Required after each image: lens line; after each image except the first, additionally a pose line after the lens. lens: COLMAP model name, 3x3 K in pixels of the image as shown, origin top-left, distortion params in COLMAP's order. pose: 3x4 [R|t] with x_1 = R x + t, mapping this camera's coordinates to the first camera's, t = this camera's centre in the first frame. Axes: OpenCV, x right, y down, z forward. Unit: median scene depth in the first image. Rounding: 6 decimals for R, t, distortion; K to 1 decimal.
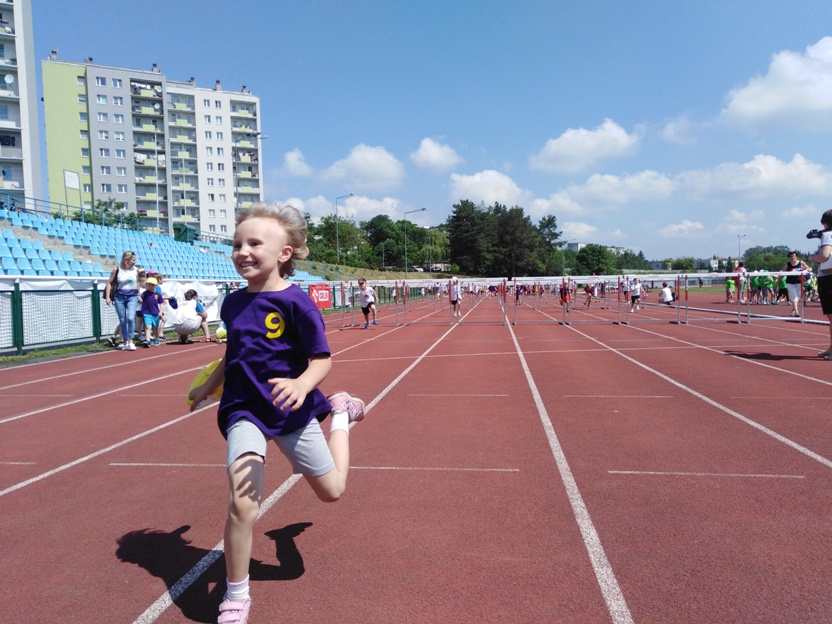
lens RADIAL K [[621.7, 0, 416.9], [0, 621.7, 311.8], [0, 0, 1]] dist [0.029869, -0.008554]
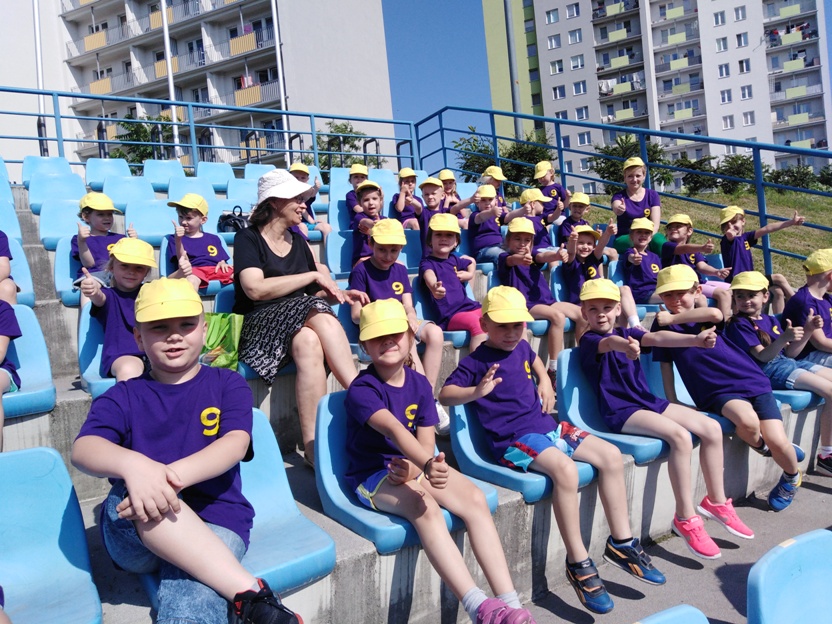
lens RADIAL K [[621.7, 0, 418.7], [0, 621.7, 313.4], [0, 0, 1]] dist [0.029869, -0.008554]
pose [[0.657104, -0.028668, -0.753255, -0.076587], [0.056279, 0.998353, 0.011099, -0.023425], [0.751696, -0.049686, 0.657635, 0.370743]]
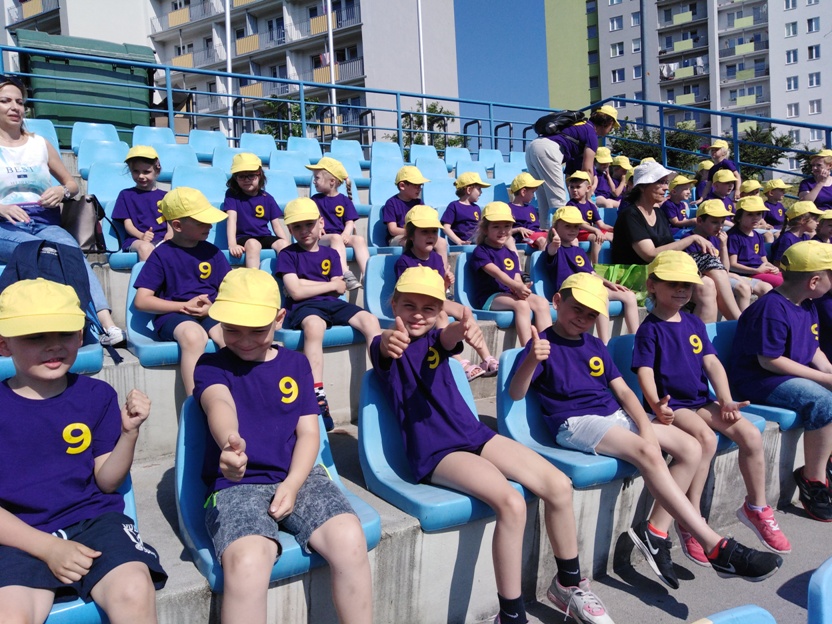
lens RADIAL K [[621.7, 0, 414.7], [0, 621.7, 311.0], [0, 0, 1]] dist [0.029869, -0.008554]
pose [[0.616323, 0.020005, -0.787240, -0.080139], [0.015158, 0.999191, 0.037257, -0.022319], [0.787348, -0.034895, 0.615521, 0.349940]]
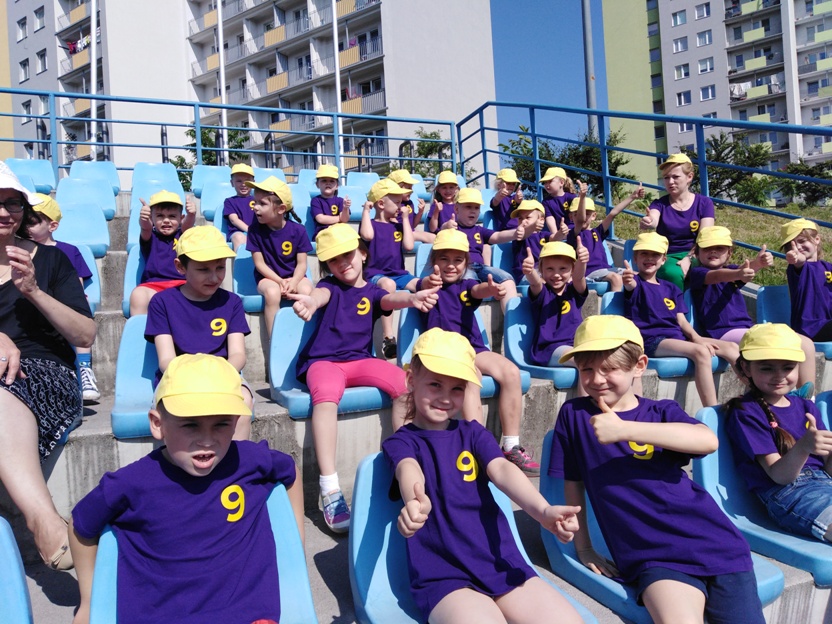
lens RADIAL K [[621.7, 0, 419.2], [0, 621.7, 308.1], [0, 0, 1]] dist [0.029869, -0.008554]
pose [[0.512753, -0.026429, -0.858129, -0.078324], [0.015543, 0.999648, -0.021500, -0.024436], [0.858395, -0.002314, 0.512983, 0.384690]]
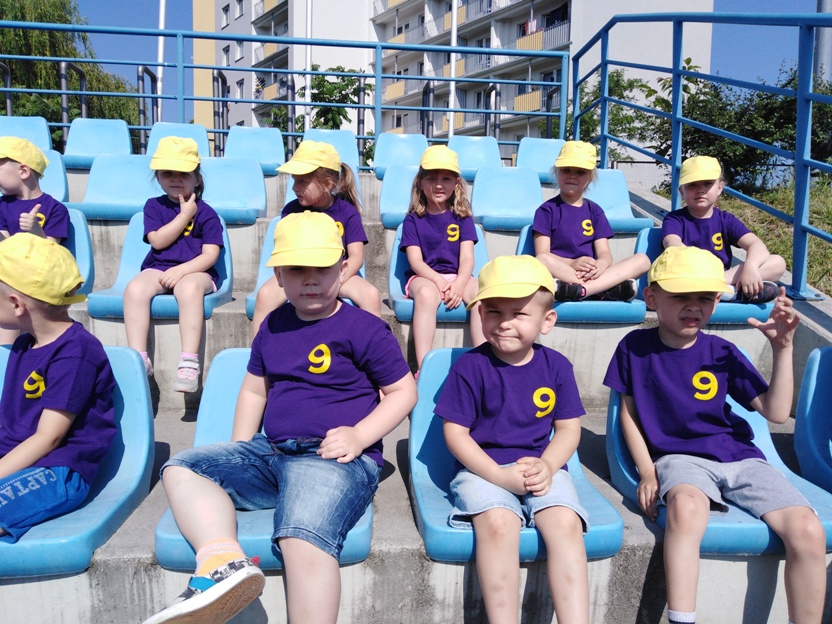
lens RADIAL K [[621.7, 0, 408.3], [0, 621.7, 310.9], [0, 0, 1]] dist [0.029869, -0.008554]
pose [[0.218145, 0.089751, -0.971781, -0.095648], [-0.072780, 0.994485, 0.075510, -0.032202], [0.973199, 0.054254, 0.223475, 0.407825]]
